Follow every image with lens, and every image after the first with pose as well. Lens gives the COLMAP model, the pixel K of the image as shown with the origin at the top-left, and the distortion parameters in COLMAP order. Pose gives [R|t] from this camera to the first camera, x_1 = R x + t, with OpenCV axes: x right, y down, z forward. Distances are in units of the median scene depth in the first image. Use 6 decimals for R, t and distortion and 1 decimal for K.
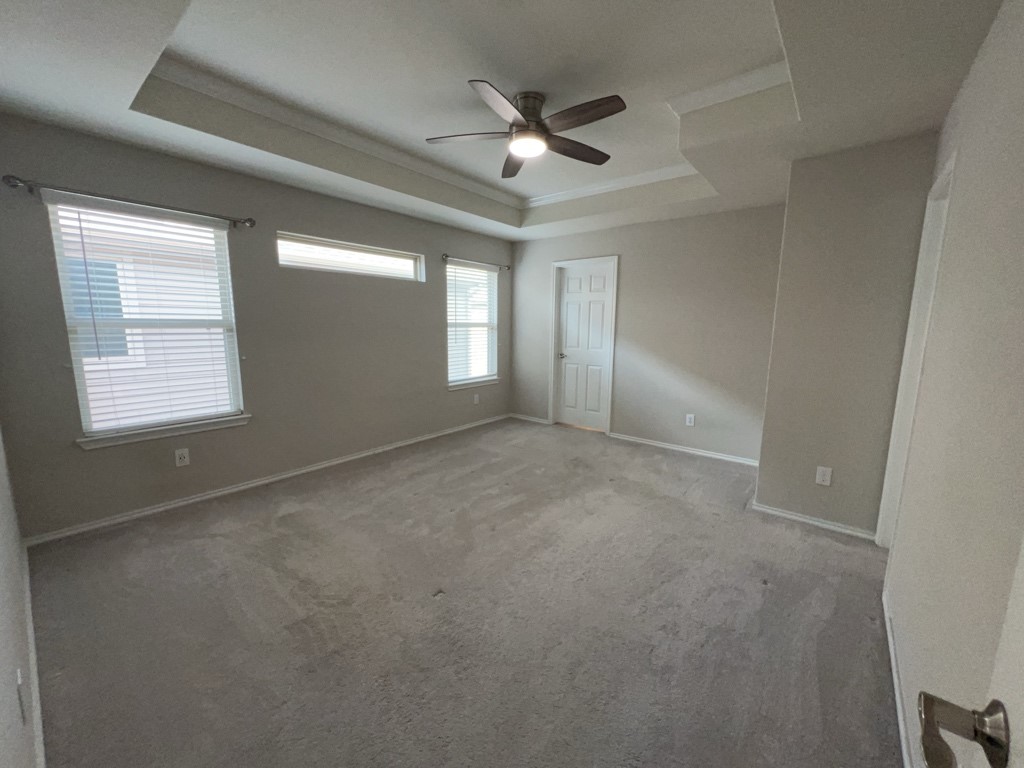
lens RADIAL K [[407.8, 0, 512.6], [0, 407.8, 384.9], [0, 0, 1]] dist [-0.001327, 0.000689]
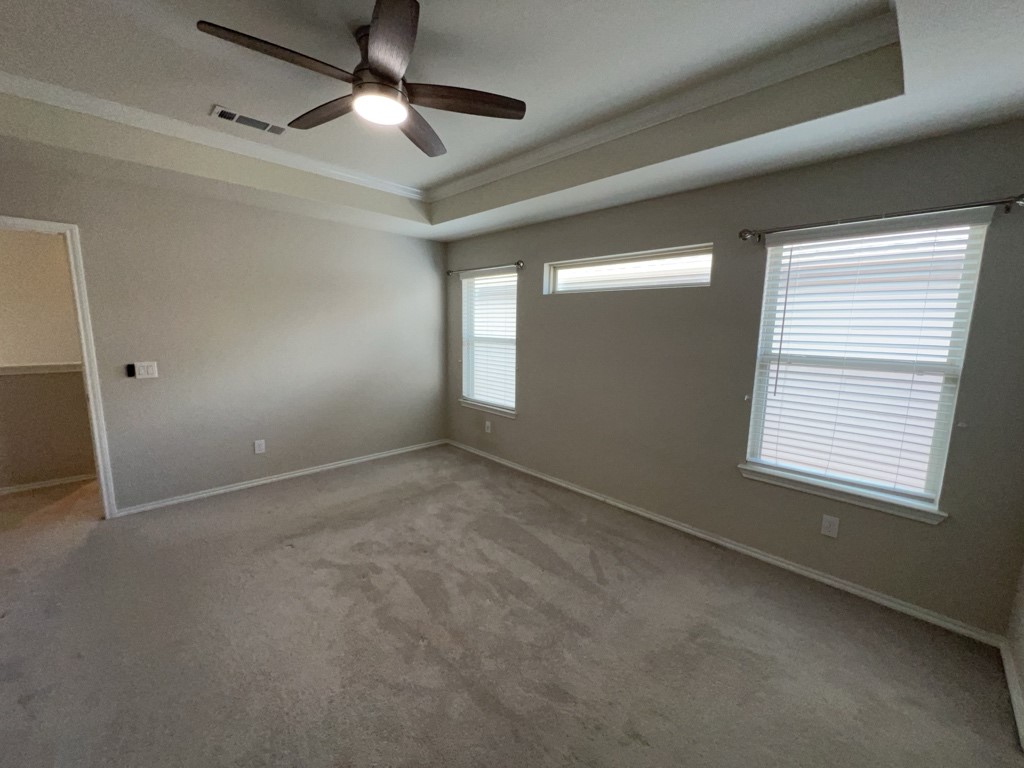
lens RADIAL K [[407.8, 0, 512.6], [0, 407.8, 384.9], [0, 0, 1]] dist [-0.001327, 0.000689]
pose [[-0.111791, 0.133276, -0.984754, 0.568045], [-0.171279, 0.973551, 0.151203, -0.191211], [0.978860, 0.185571, -0.086006, 1.008316]]
